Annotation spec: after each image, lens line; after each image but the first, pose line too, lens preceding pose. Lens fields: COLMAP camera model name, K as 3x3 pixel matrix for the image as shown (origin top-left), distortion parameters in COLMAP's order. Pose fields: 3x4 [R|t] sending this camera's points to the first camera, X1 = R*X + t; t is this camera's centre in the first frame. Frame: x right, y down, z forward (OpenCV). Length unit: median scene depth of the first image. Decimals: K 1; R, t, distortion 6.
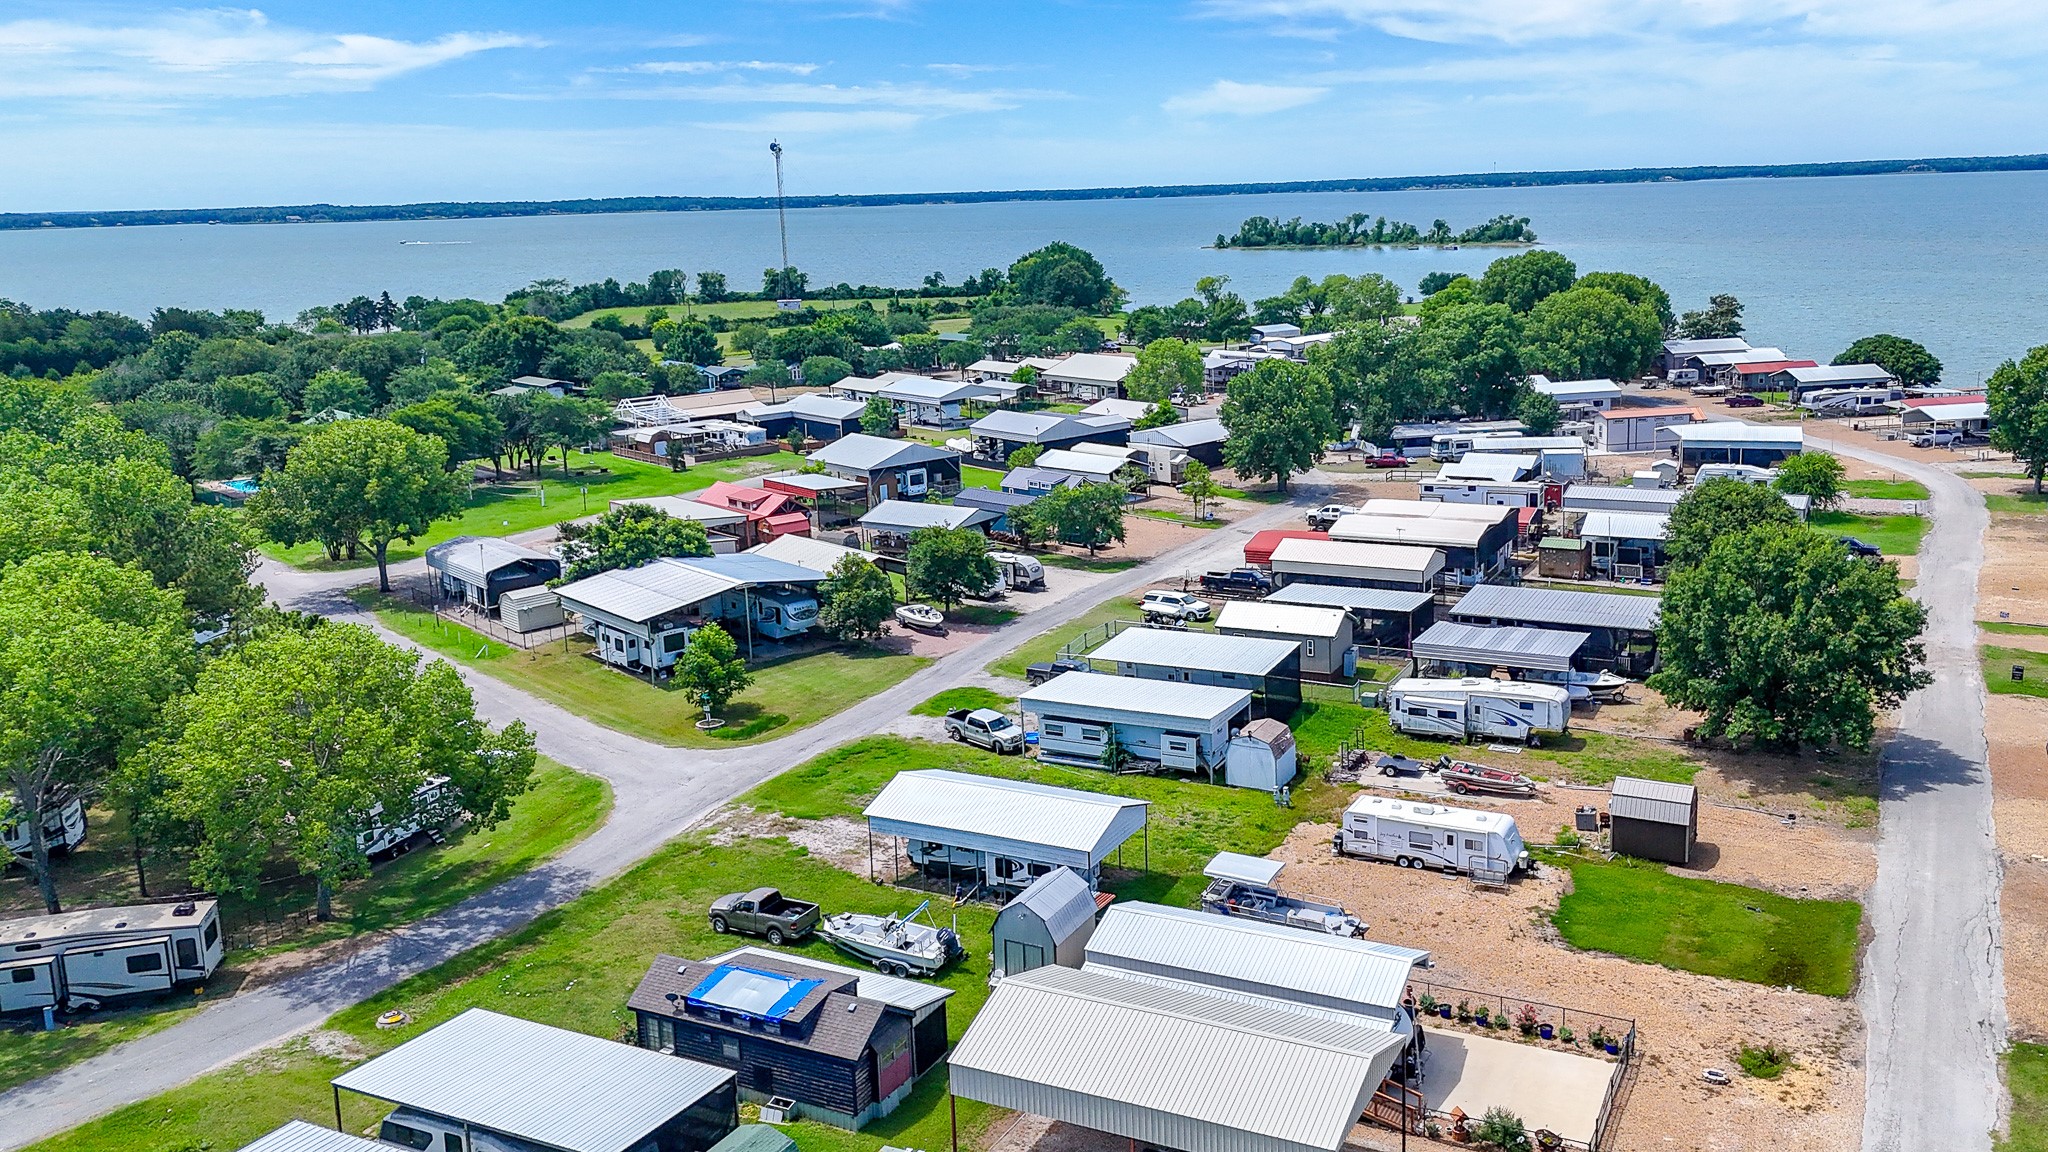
lens RADIAL K [[1619.9, 0, 1142.3], [0, 1619.9, 565.7], [0, 0, 1]] dist [0.094242, -0.074906]
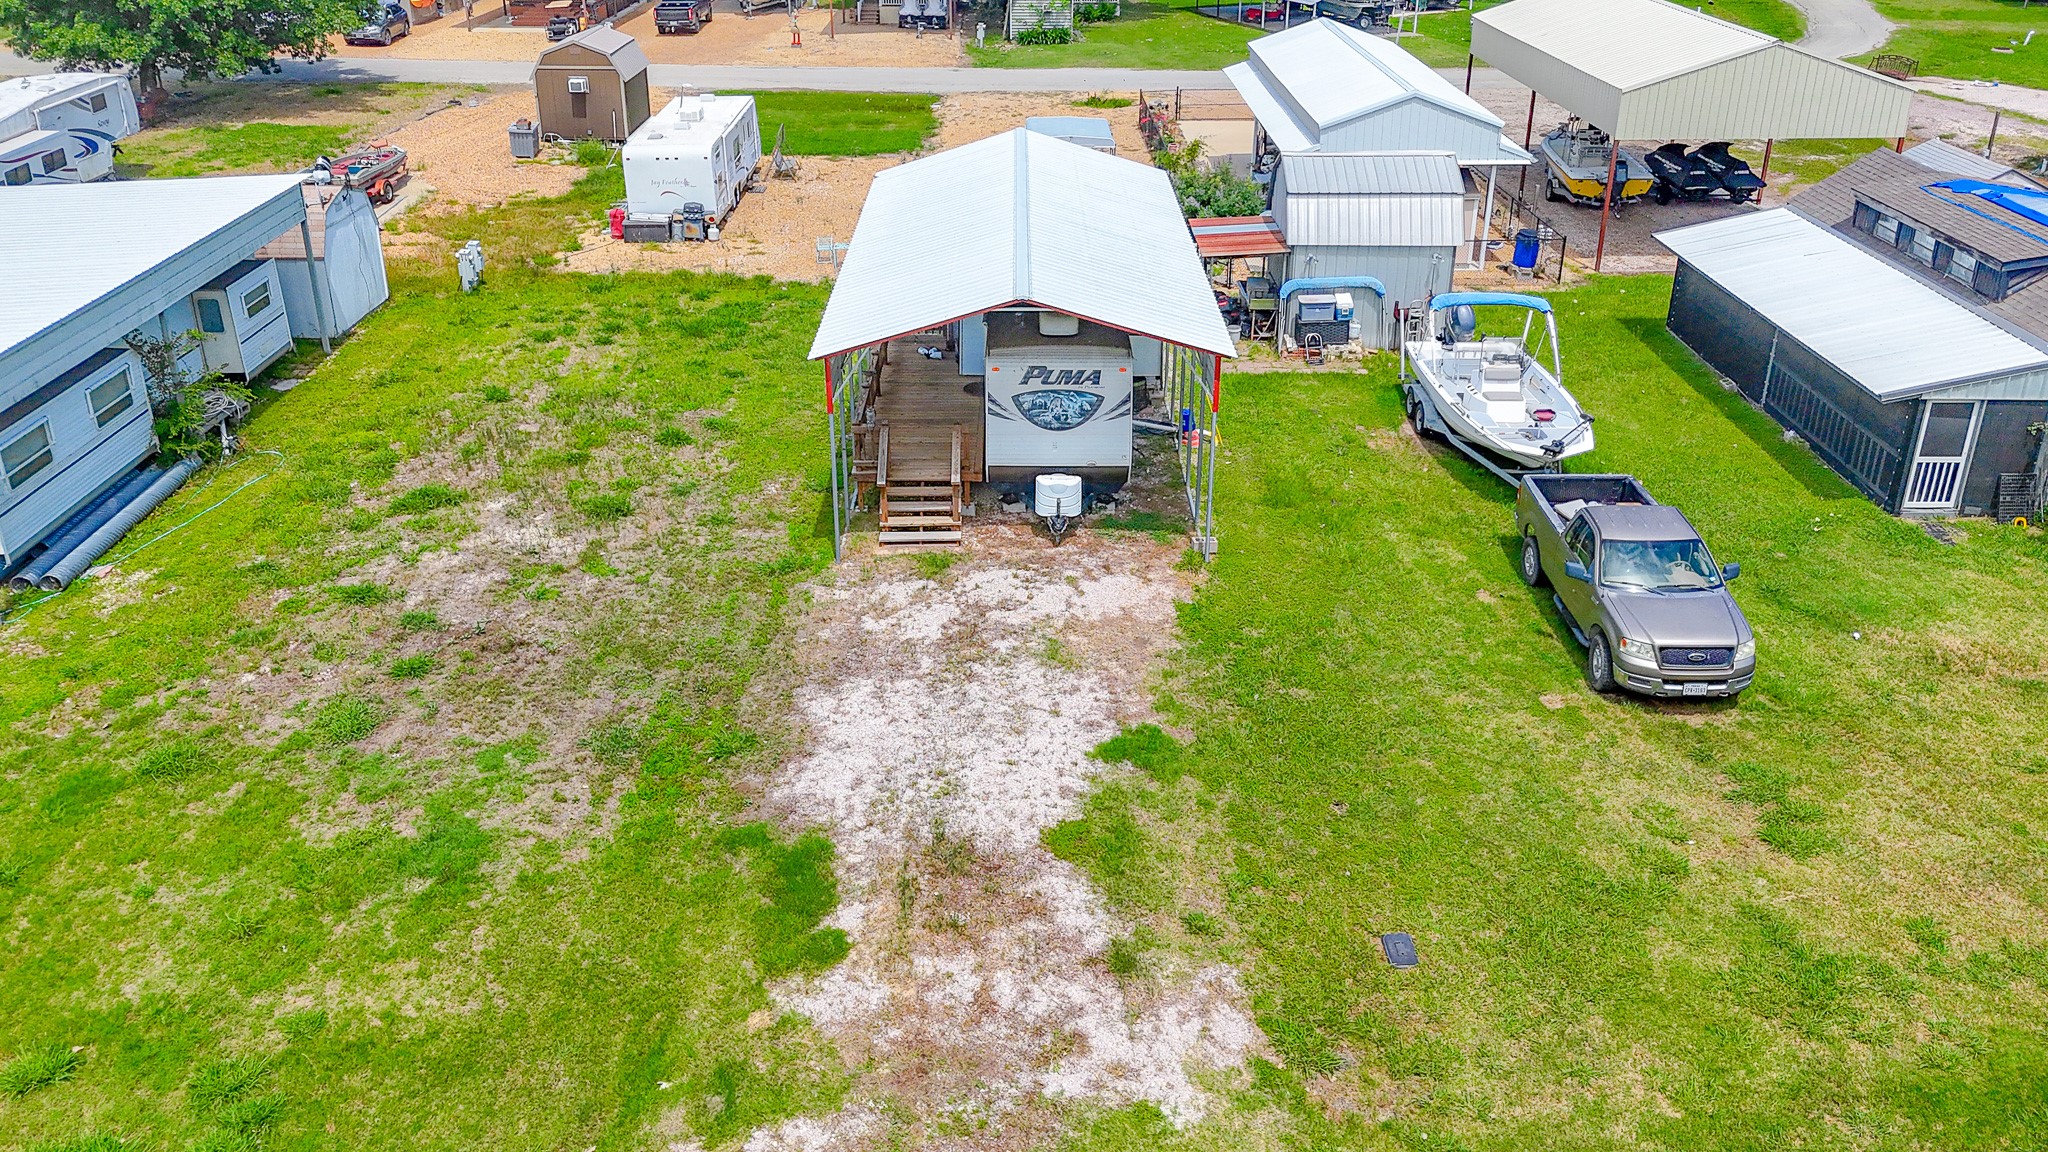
lens RADIAL K [[1517.1, 0, 1028.0], [0, 1517.1, 483.1], [0, 0, 1]] dist [0.055475, -0.050519]
pose [[-0.437890, -0.348230, 0.828847, -0.331125], [0.212302, 0.855809, 0.471719, 0.022473], [-0.873602, 0.382527, -0.300821, 0.934053]]
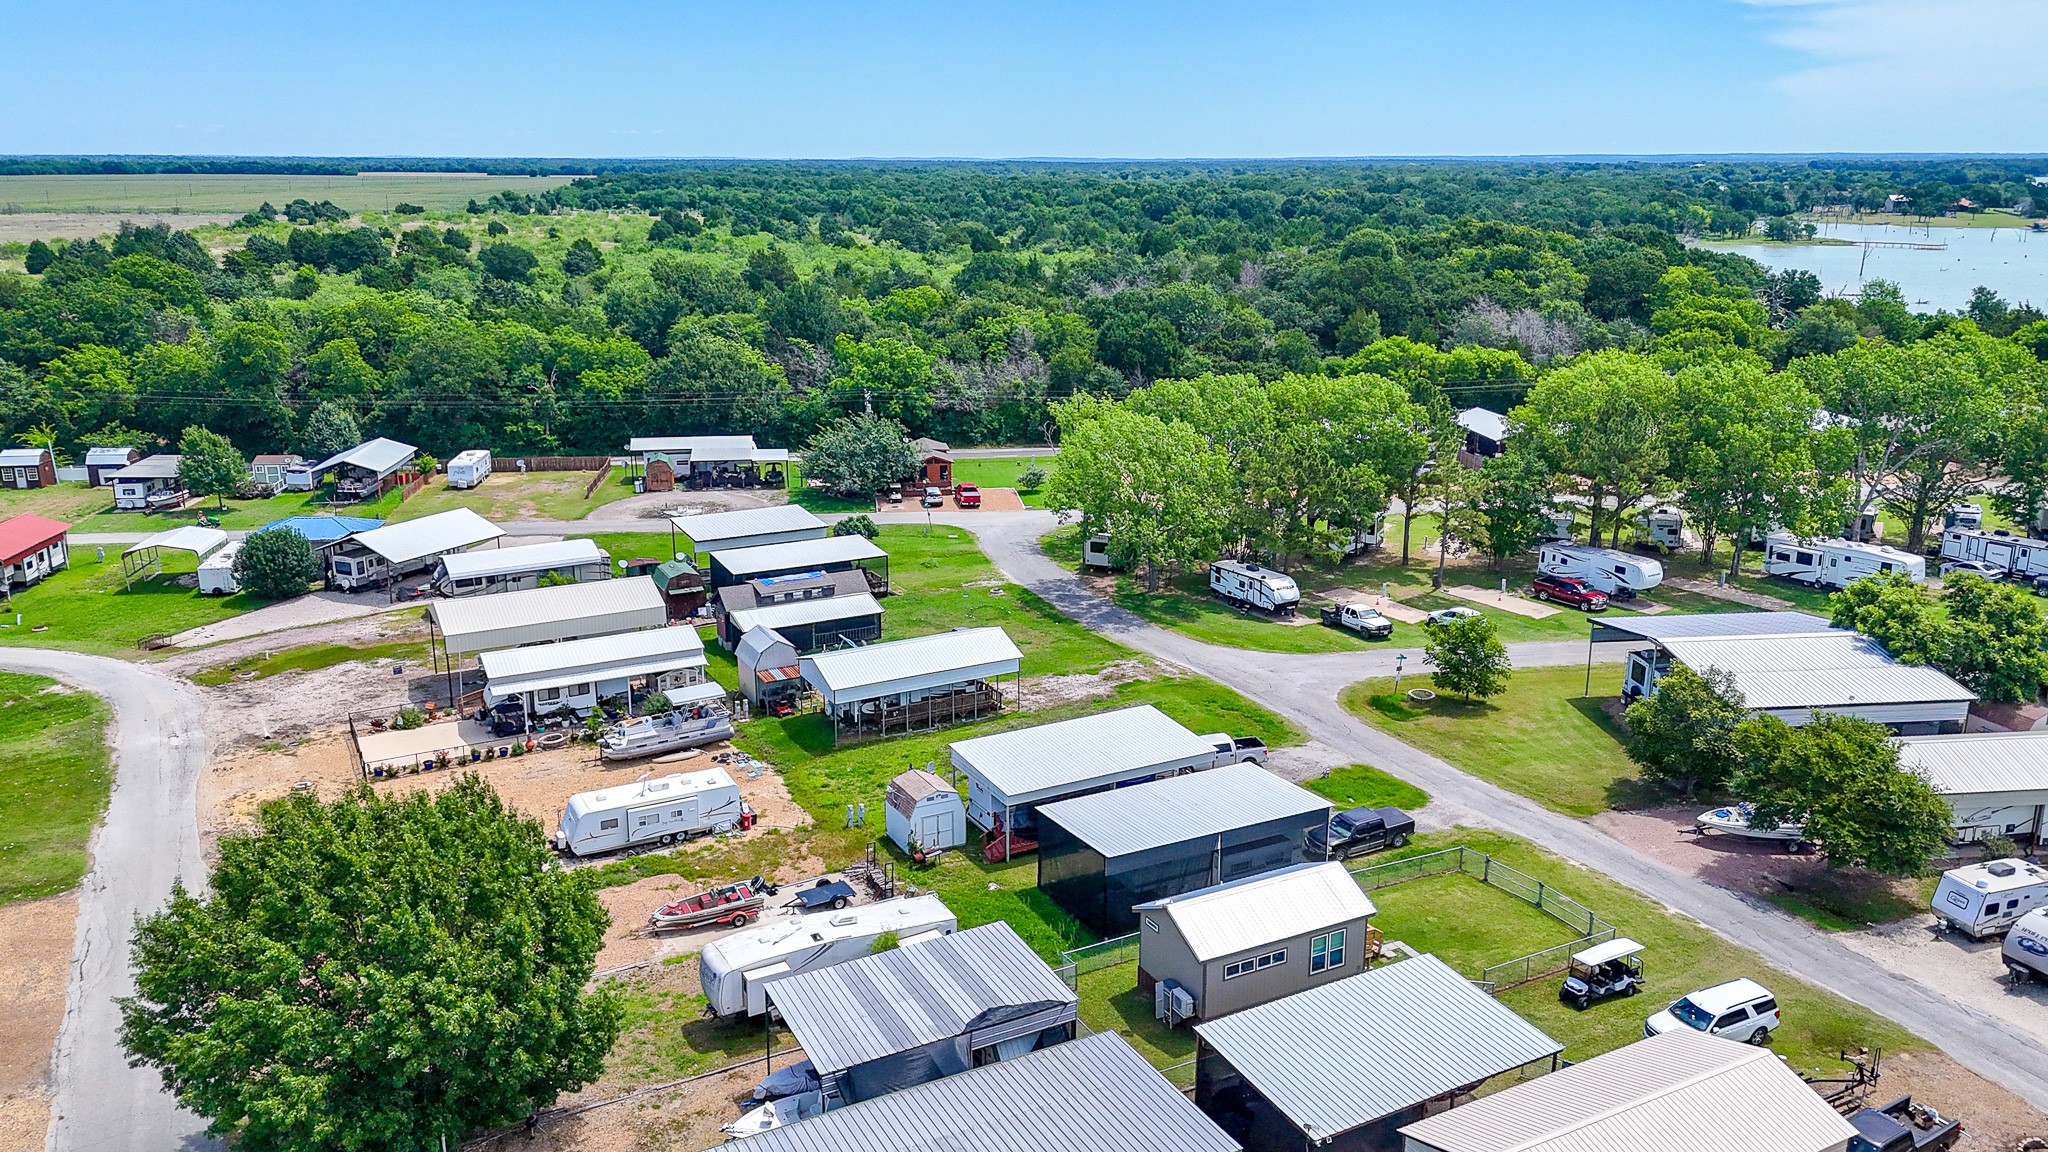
lens RADIAL K [[1539.0, 0, 1011.9], [0, 1539.0, 510.2], [0, 0, 1]] dist [0.100996, -0.113190]
pose [[-0.602916, 0.207630, -0.770313, 0.632868], [-0.158367, 0.915180, 0.370629, -0.338779], [0.781929, 0.345451, -0.518894, 1.358610]]
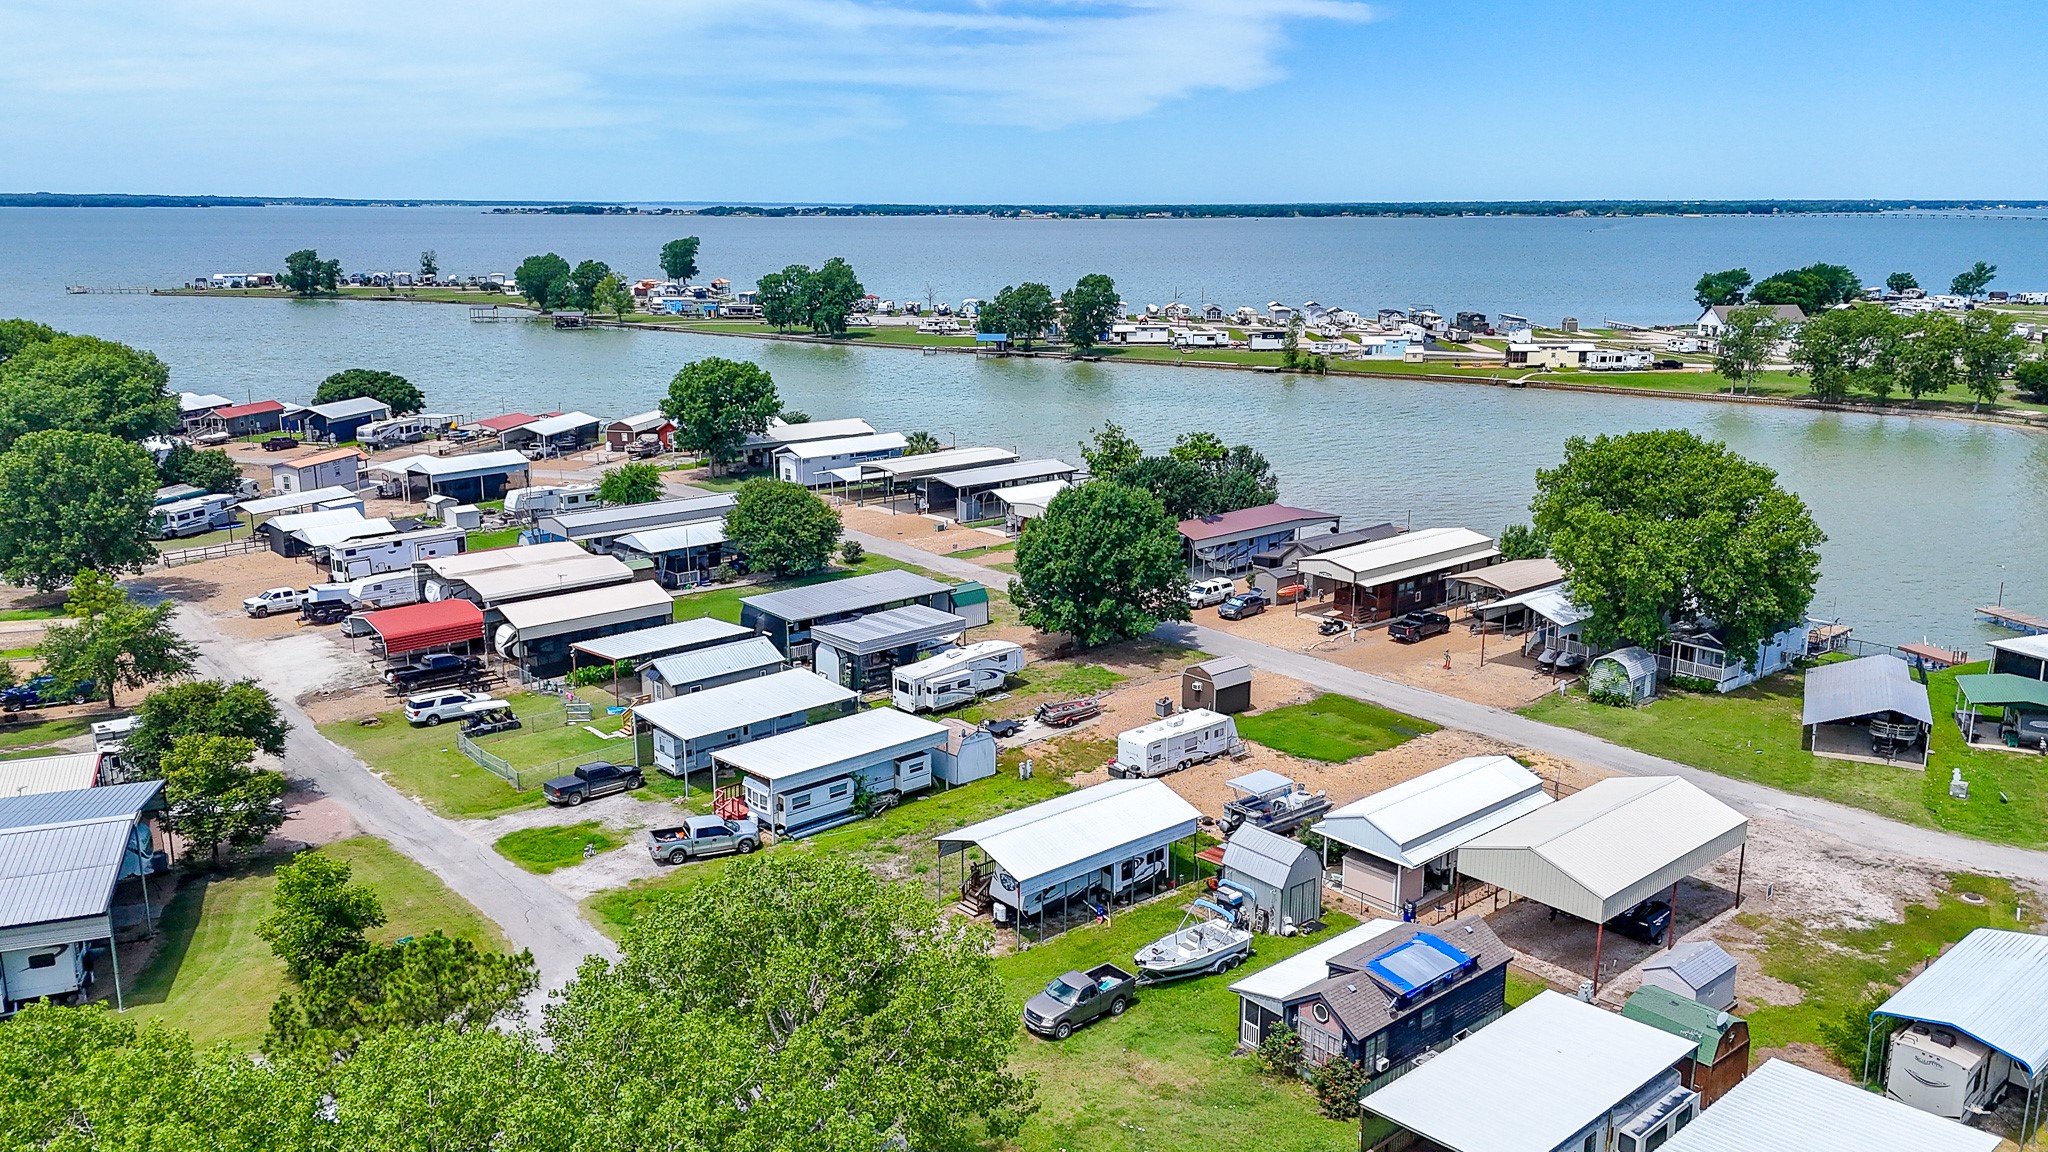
lens RADIAL K [[1563.5, 0, 1033.8], [0, 1563.5, 497.6], [0, 0, 1]] dist [0.116589, -0.140697]
pose [[0.390456, -0.137812, 0.910248, -0.802064], [0.192878, 0.979035, 0.065491, -0.103446], [-0.900190, 0.149996, 0.408851, 0.481932]]
